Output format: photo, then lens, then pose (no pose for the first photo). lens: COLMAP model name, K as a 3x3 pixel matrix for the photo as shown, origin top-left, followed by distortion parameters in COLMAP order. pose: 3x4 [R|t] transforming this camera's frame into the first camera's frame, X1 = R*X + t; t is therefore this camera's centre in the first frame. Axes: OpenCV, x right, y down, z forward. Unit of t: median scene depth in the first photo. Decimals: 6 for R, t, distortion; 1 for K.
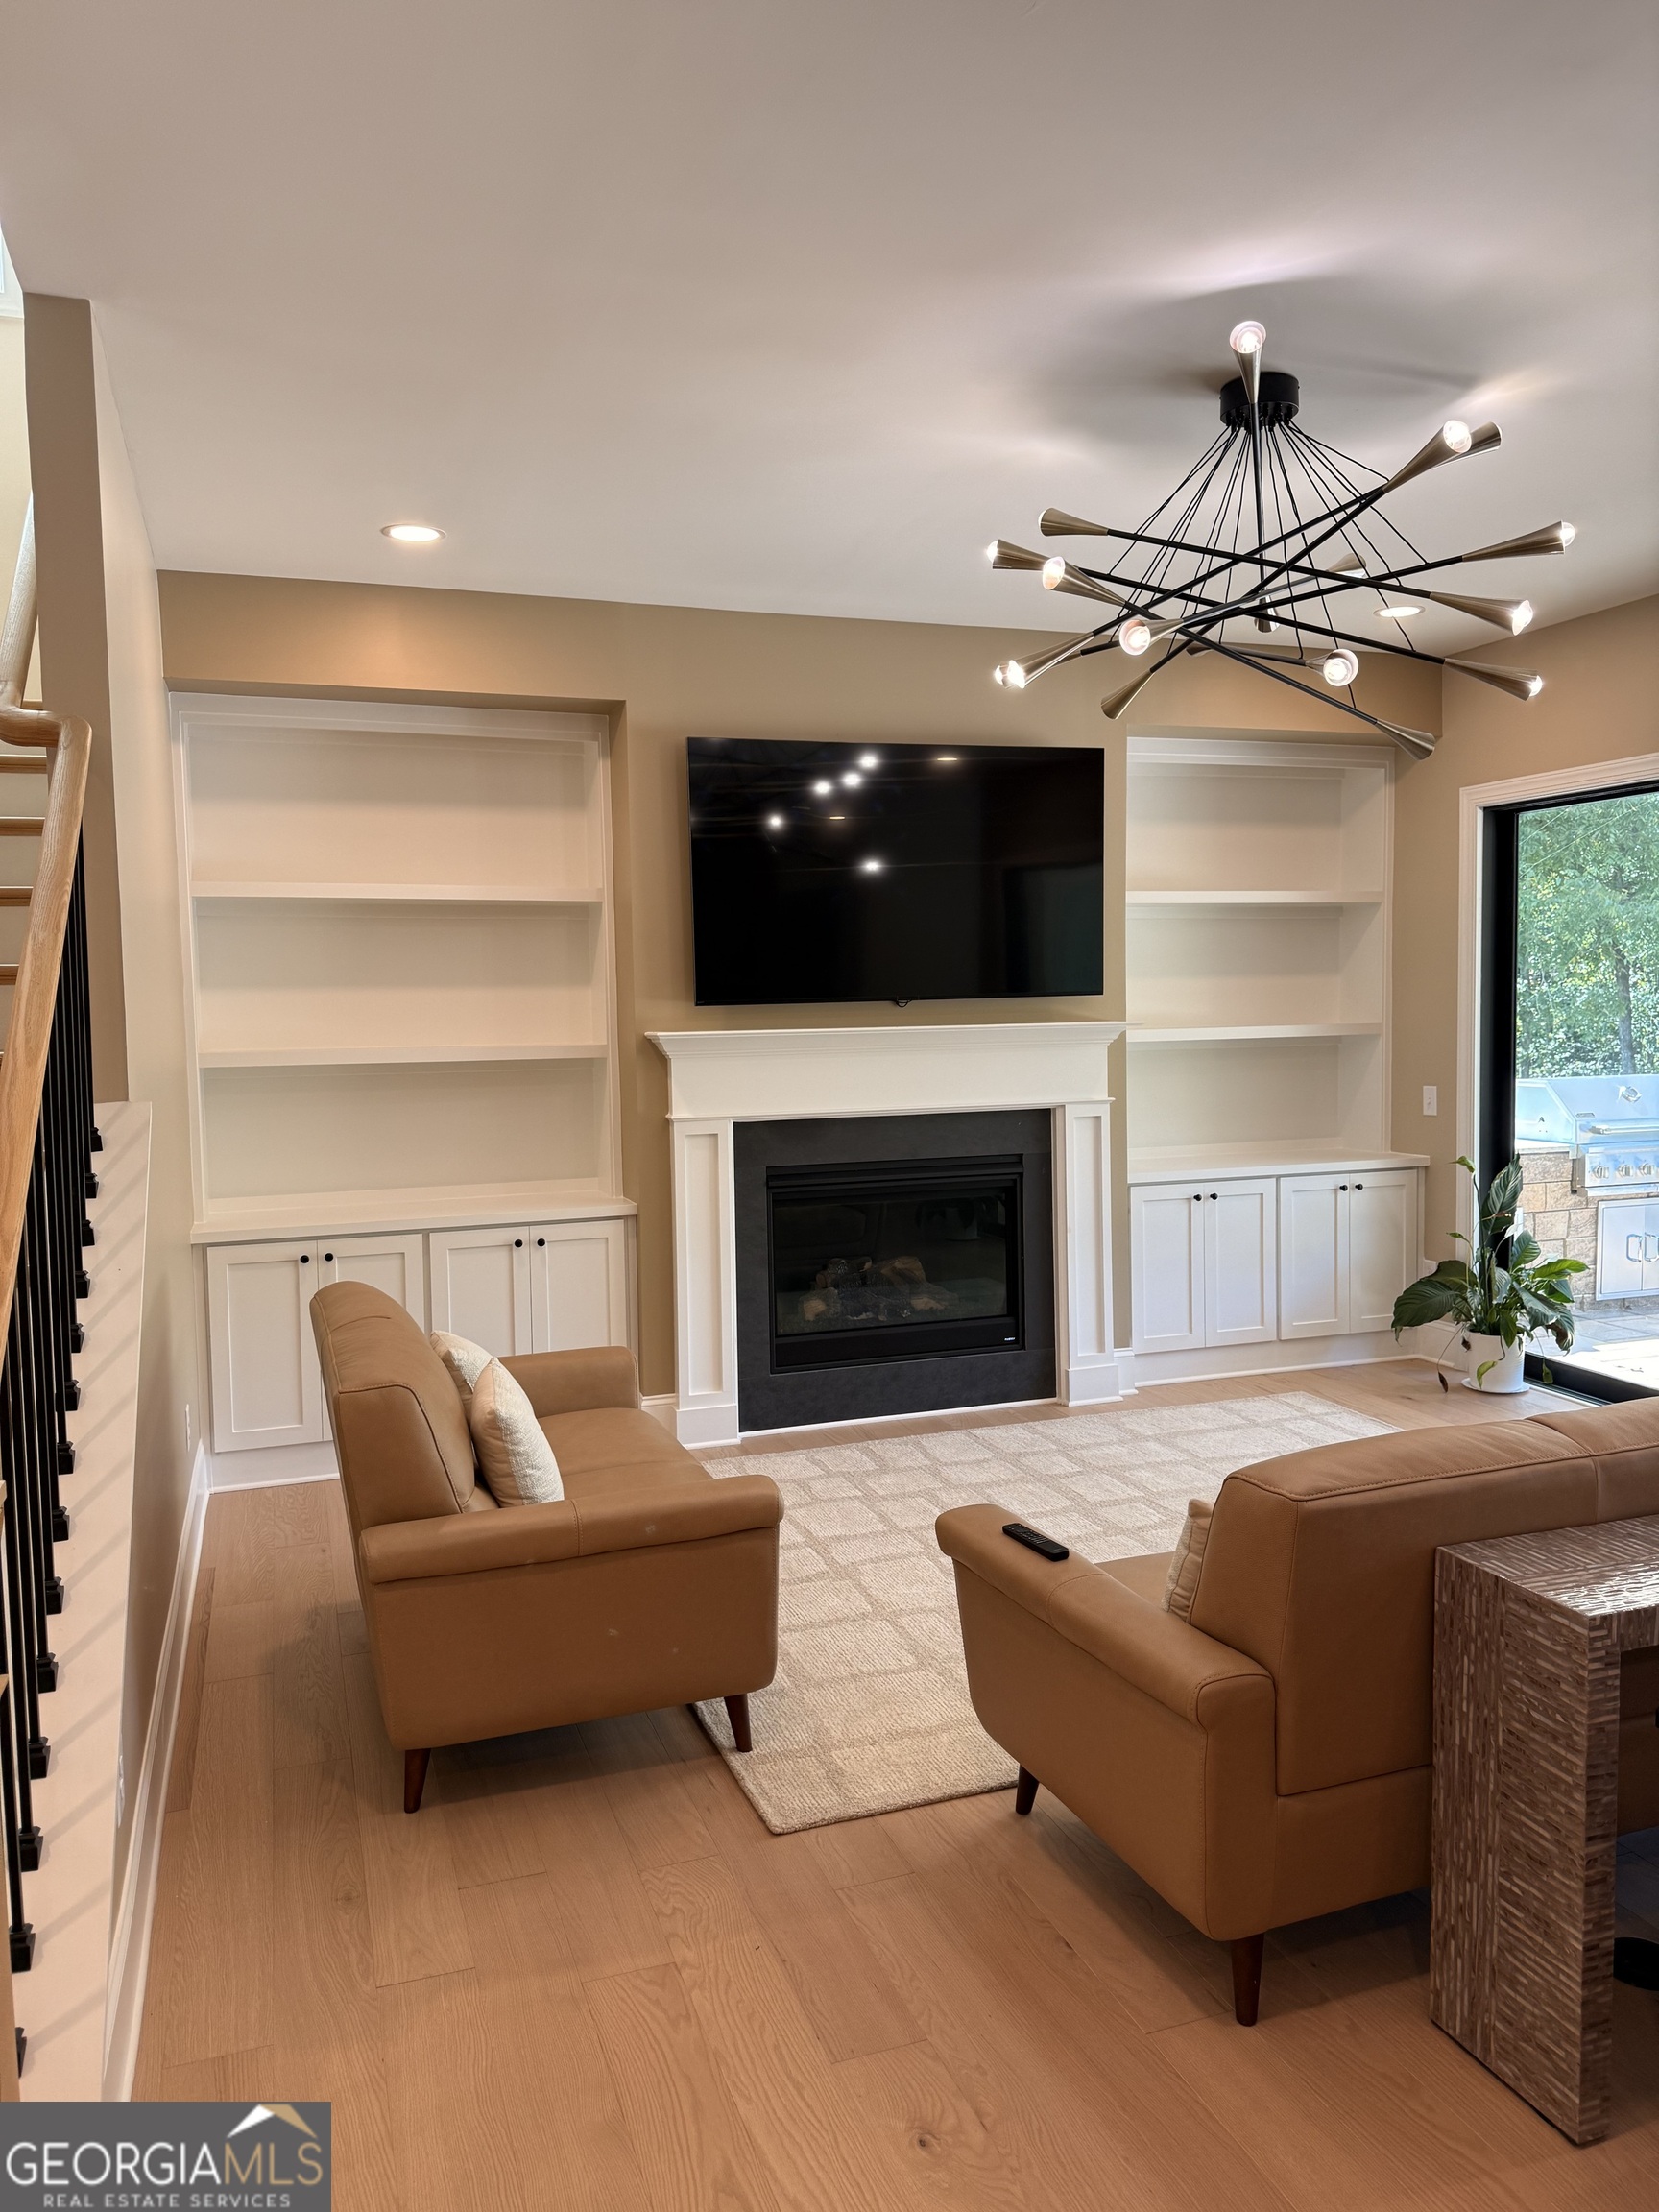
lens RADIAL K [[1558.8, 0, 825.7], [0, 1558.8, 1100.6], [0, 0, 1]] dist [0.055822, -0.022293]
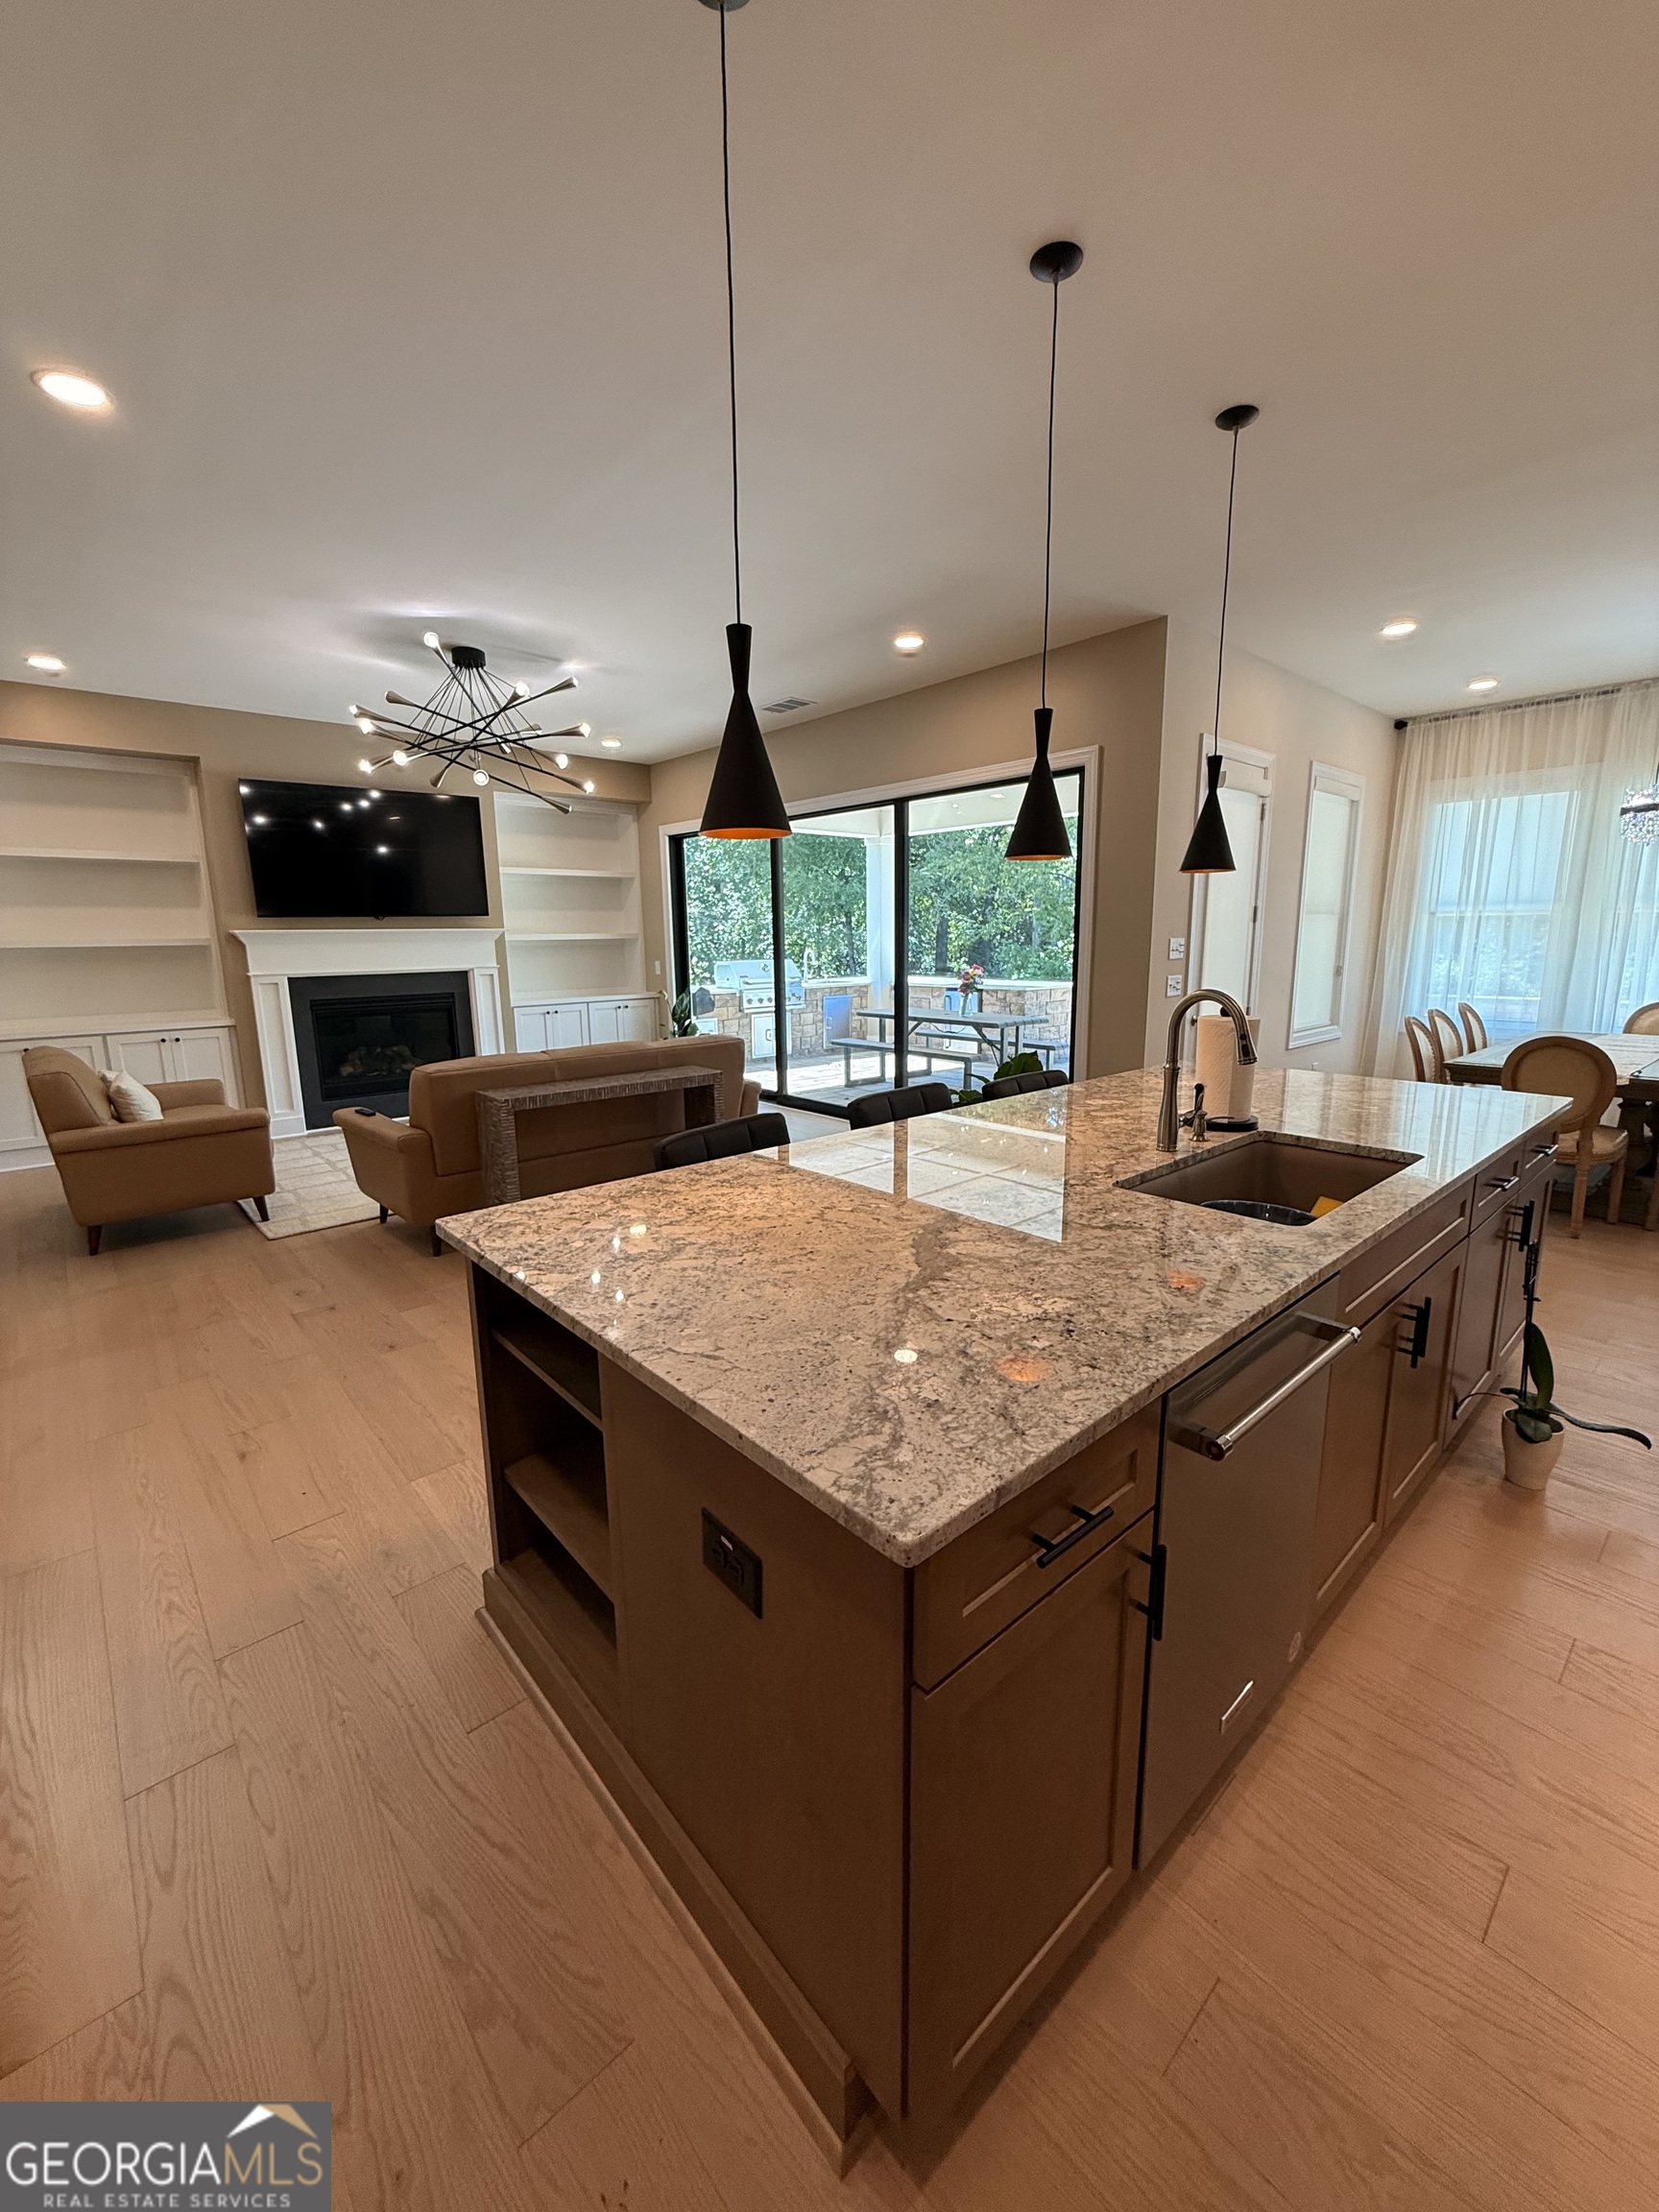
lens RADIAL K [[883.1, 0, 827.9], [0, 883.1, 1096.8], [0, 0, 1]] dist [-0.001705, 0.000759]
pose [[0.924566, -0.064892, 0.375456, 0.148100], [0.021973, 0.992831, 0.117488, 0.048511], [-0.380388, -0.100375, 0.919364, -0.327982]]
